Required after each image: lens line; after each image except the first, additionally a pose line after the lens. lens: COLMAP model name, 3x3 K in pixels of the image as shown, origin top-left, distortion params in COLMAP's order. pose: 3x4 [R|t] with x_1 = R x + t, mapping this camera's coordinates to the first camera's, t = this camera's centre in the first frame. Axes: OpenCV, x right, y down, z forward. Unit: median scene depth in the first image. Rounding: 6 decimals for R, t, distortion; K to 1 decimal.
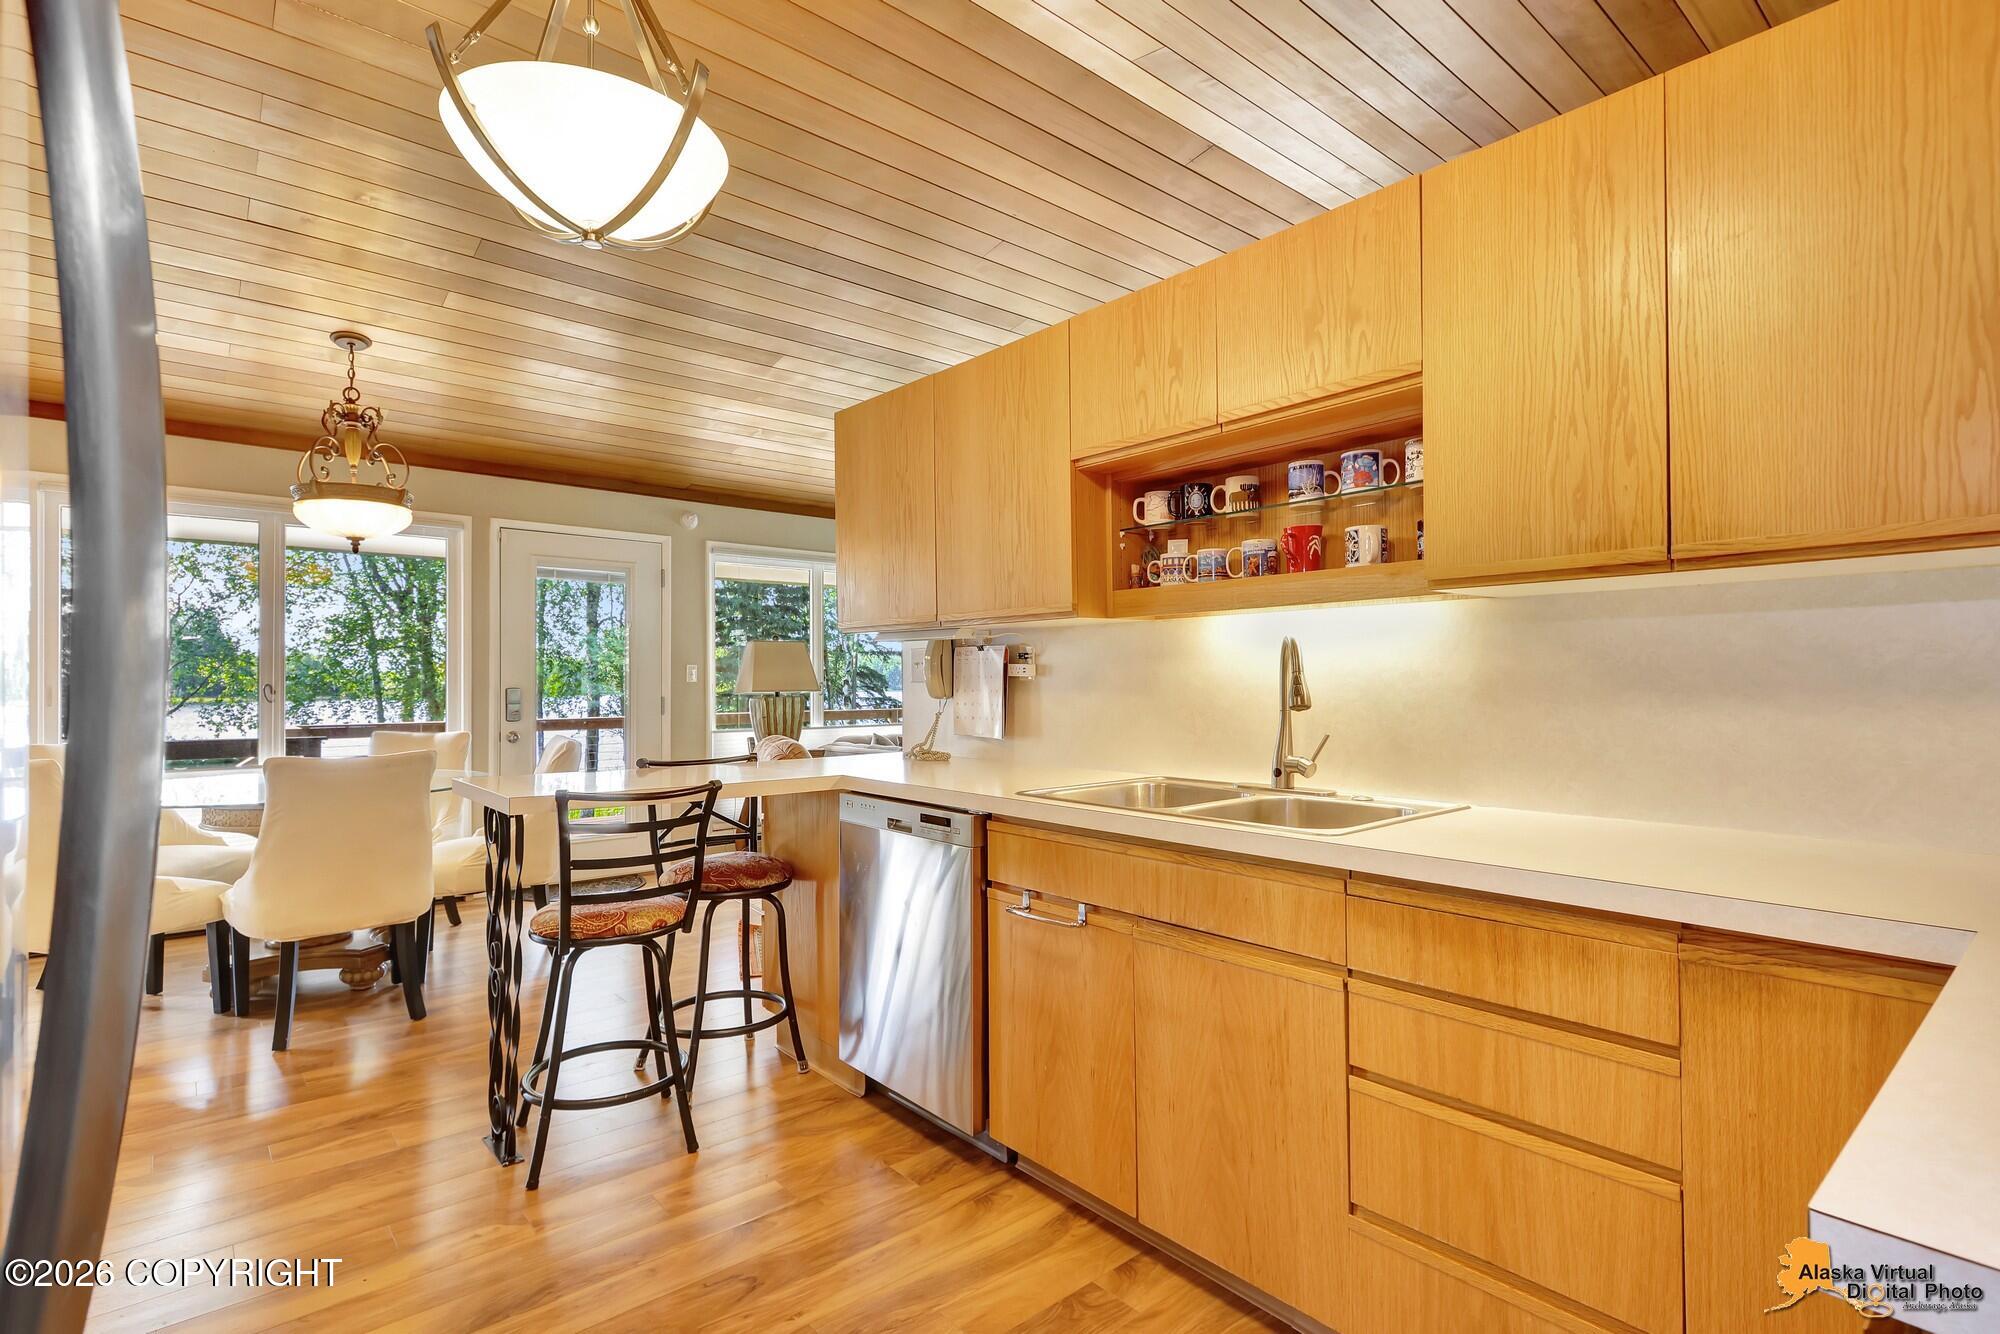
lens RADIAL K [[958.2, 0, 970.0], [0, 958.2, 677.2], [0, 0, 1]] dist [-0.001652, -0.000209]
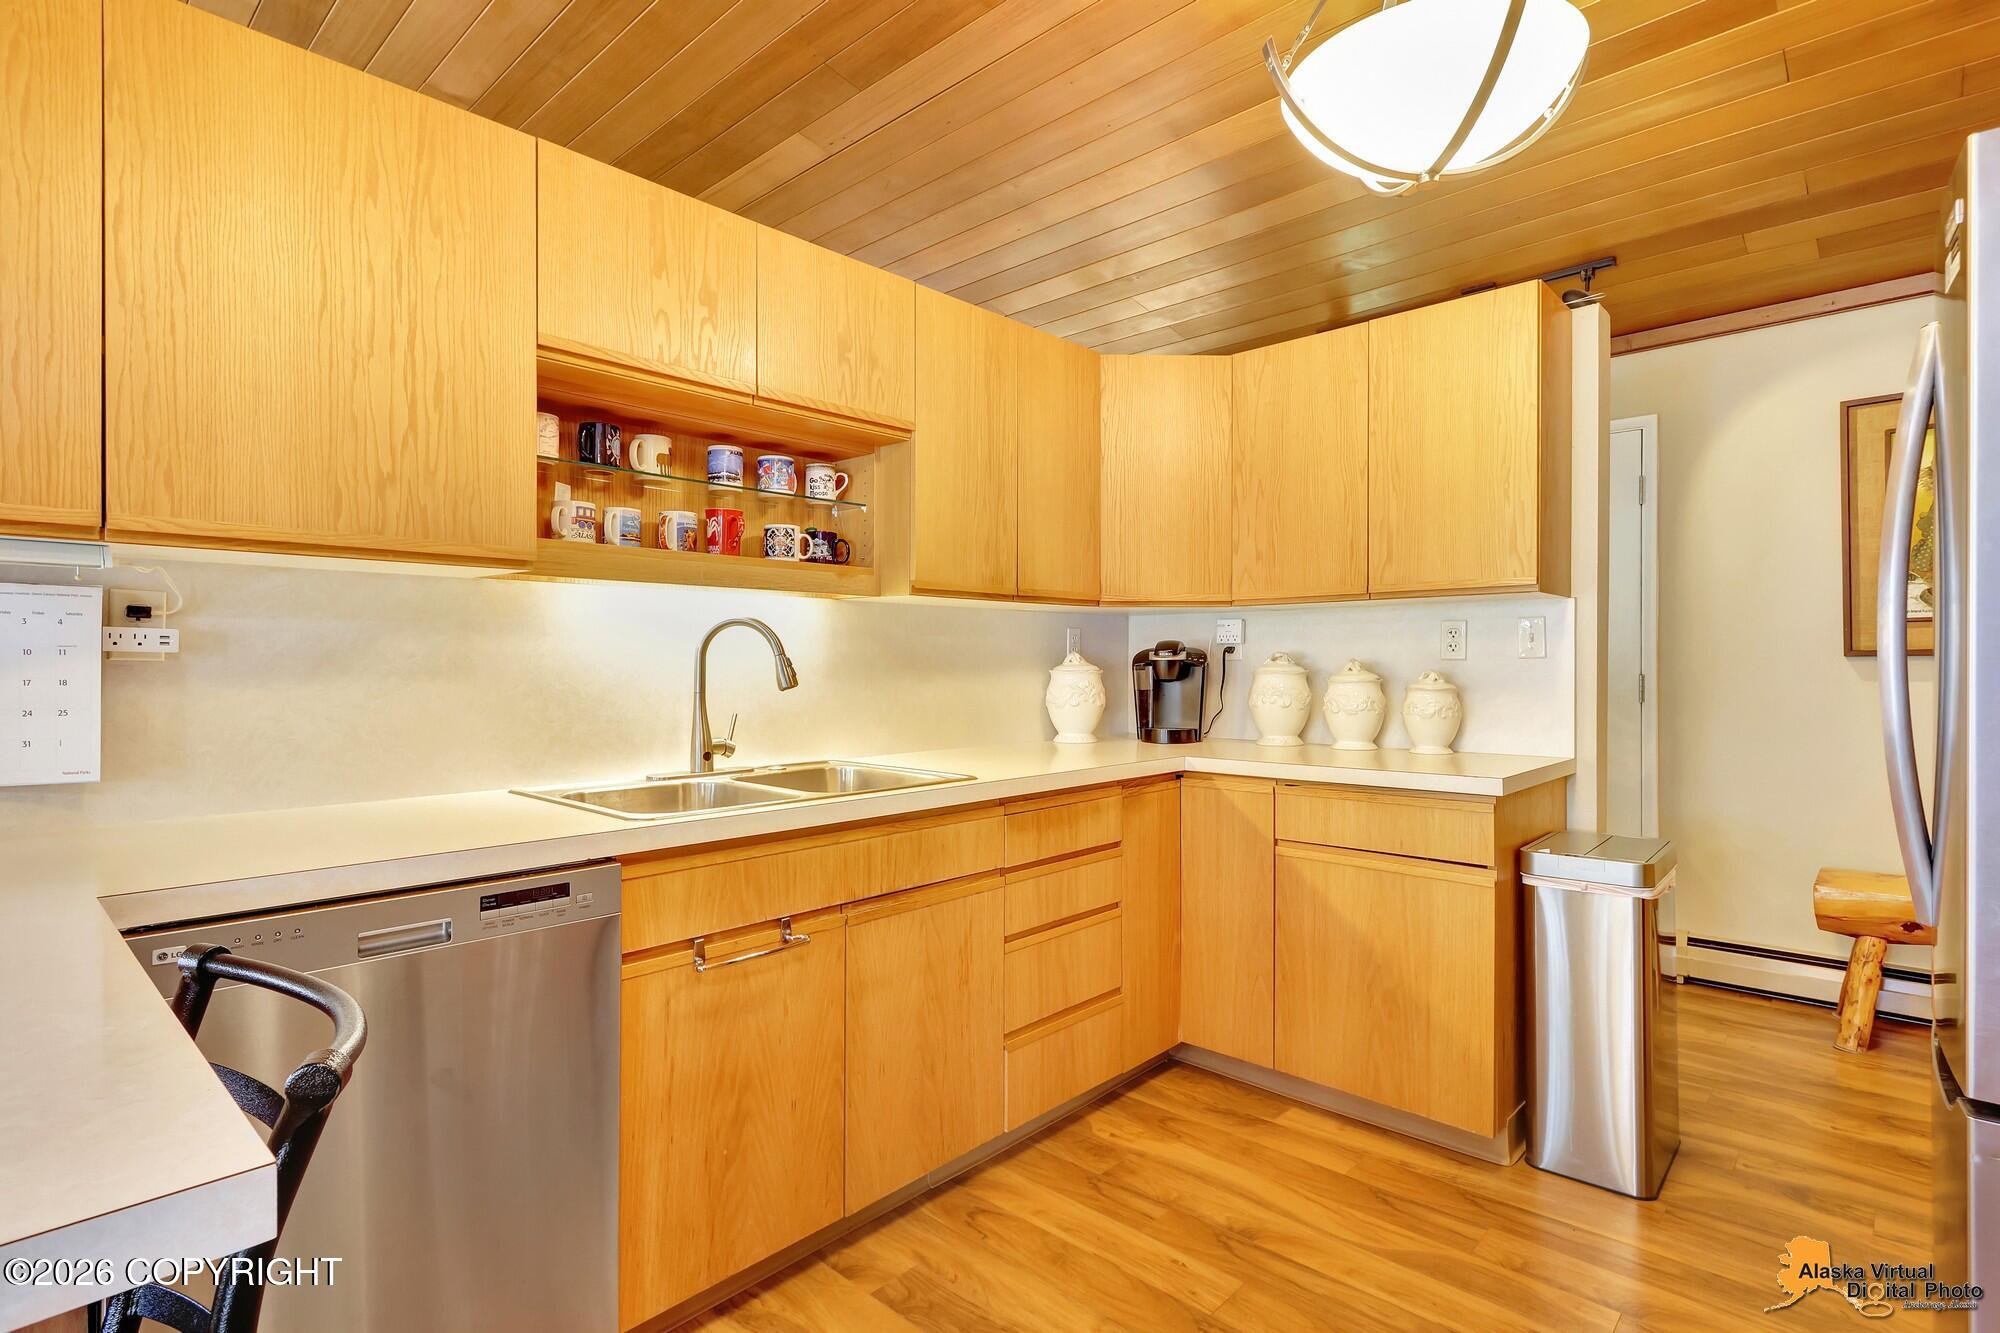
lens RADIAL K [[953.8, 0, 999.9], [0, 953.8, 669.5], [0, 0, 1]] dist [-0.000583, -0.000554]
pose [[-0.122942, -0.004317, 0.992404, -0.723040], [-0.003057, 0.999987, 0.003972, 0.007427], [-0.992409, -0.002546, -0.122954, 0.870003]]
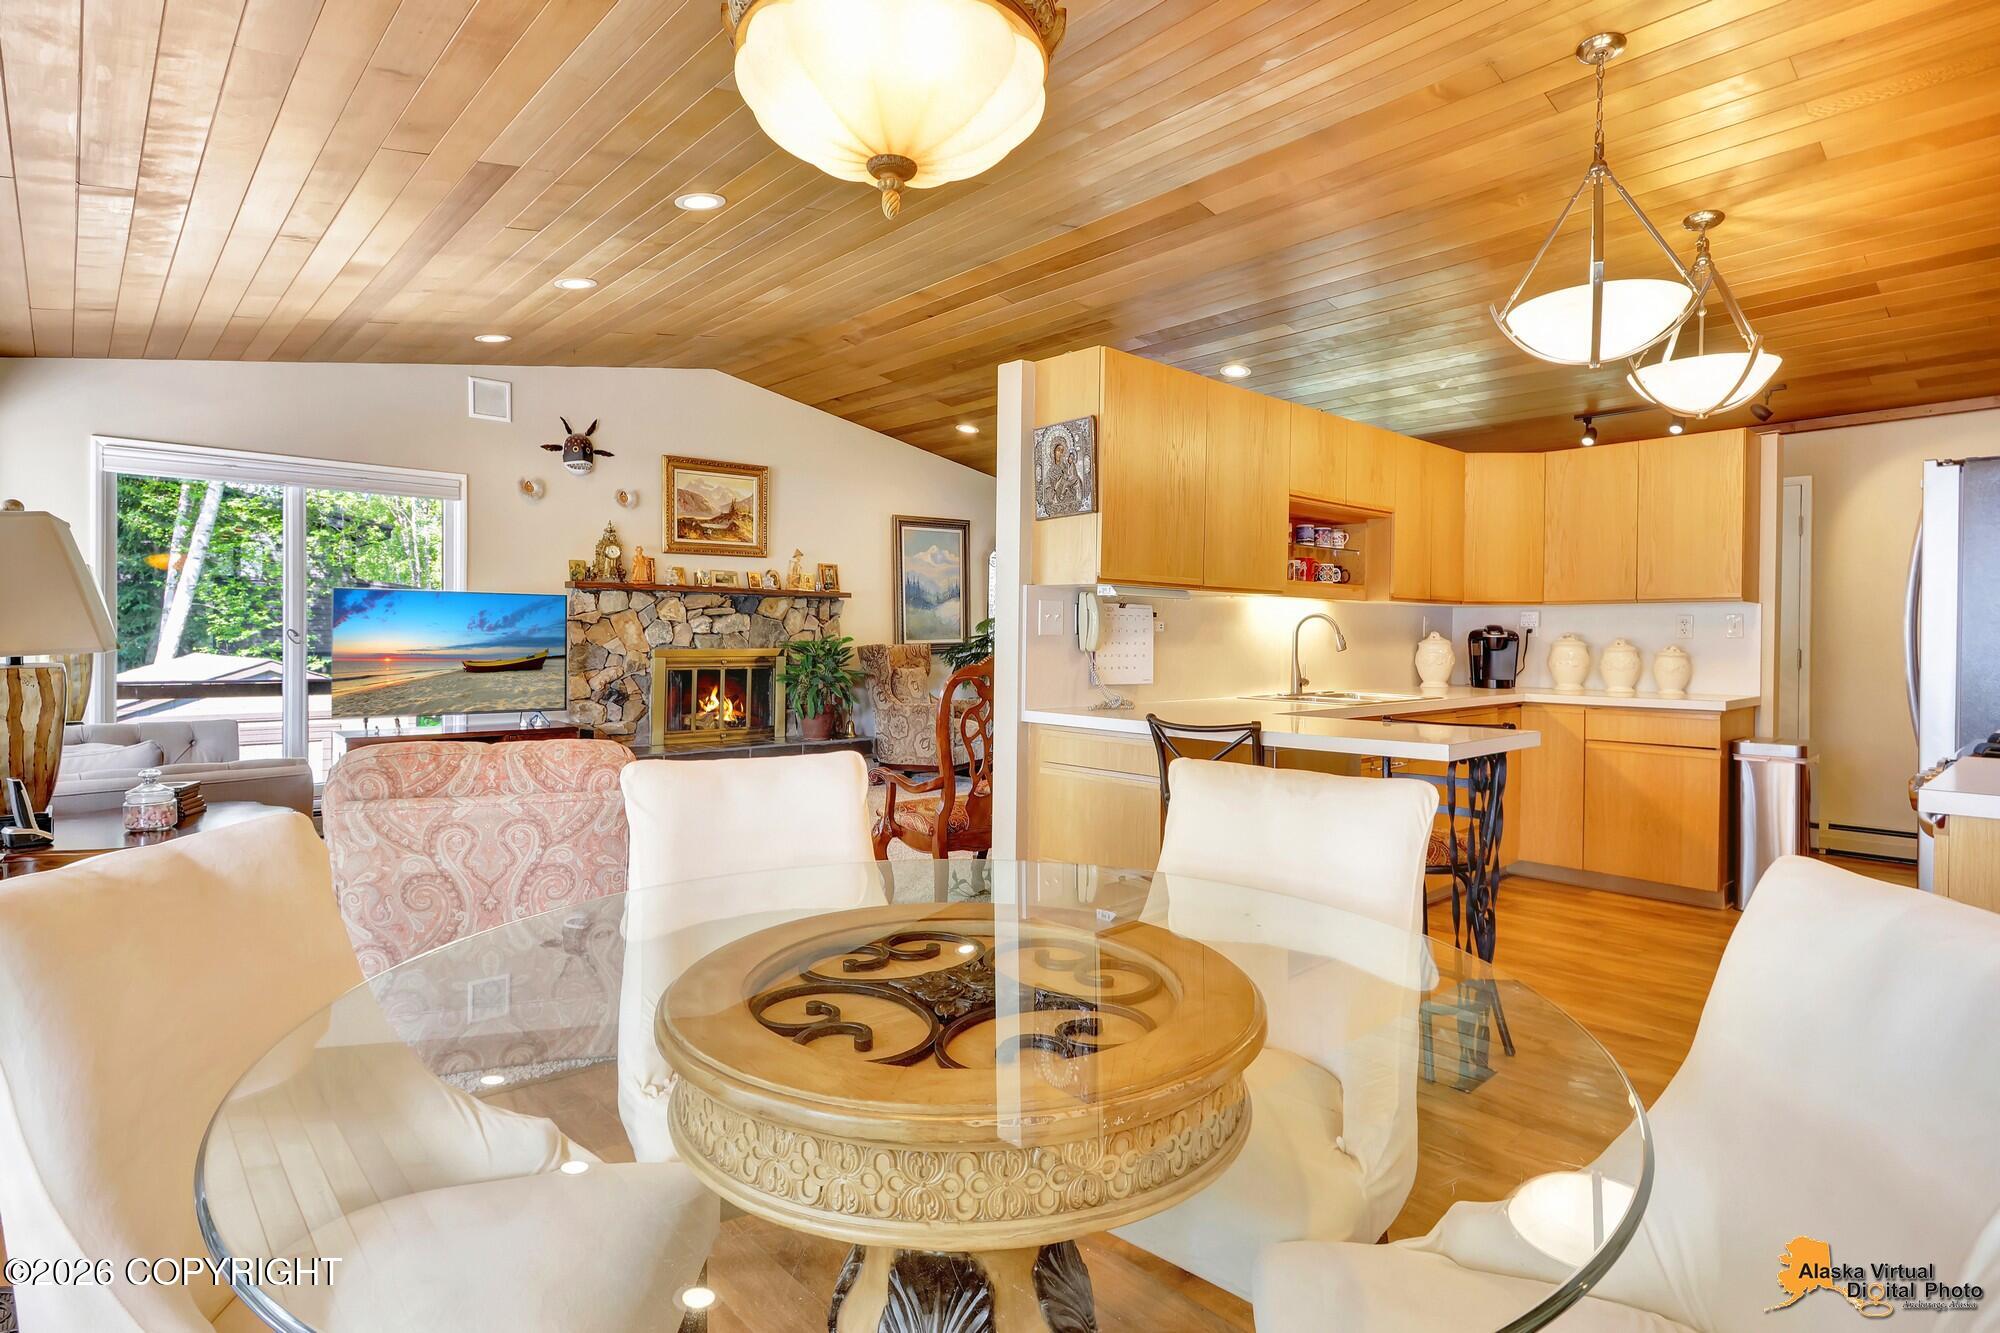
lens RADIAL K [[1004.3, 0, 1051.7], [0, 1004.3, 643.2], [0, 0, 1]] dist [0.001530, -0.000221]
pose [[-0.078613, -0.006789, 0.996882, -1.719115], [-0.011825, 0.999913, 0.005877, 0.011858], [-0.996835, -0.011326, -0.078686, 1.748757]]
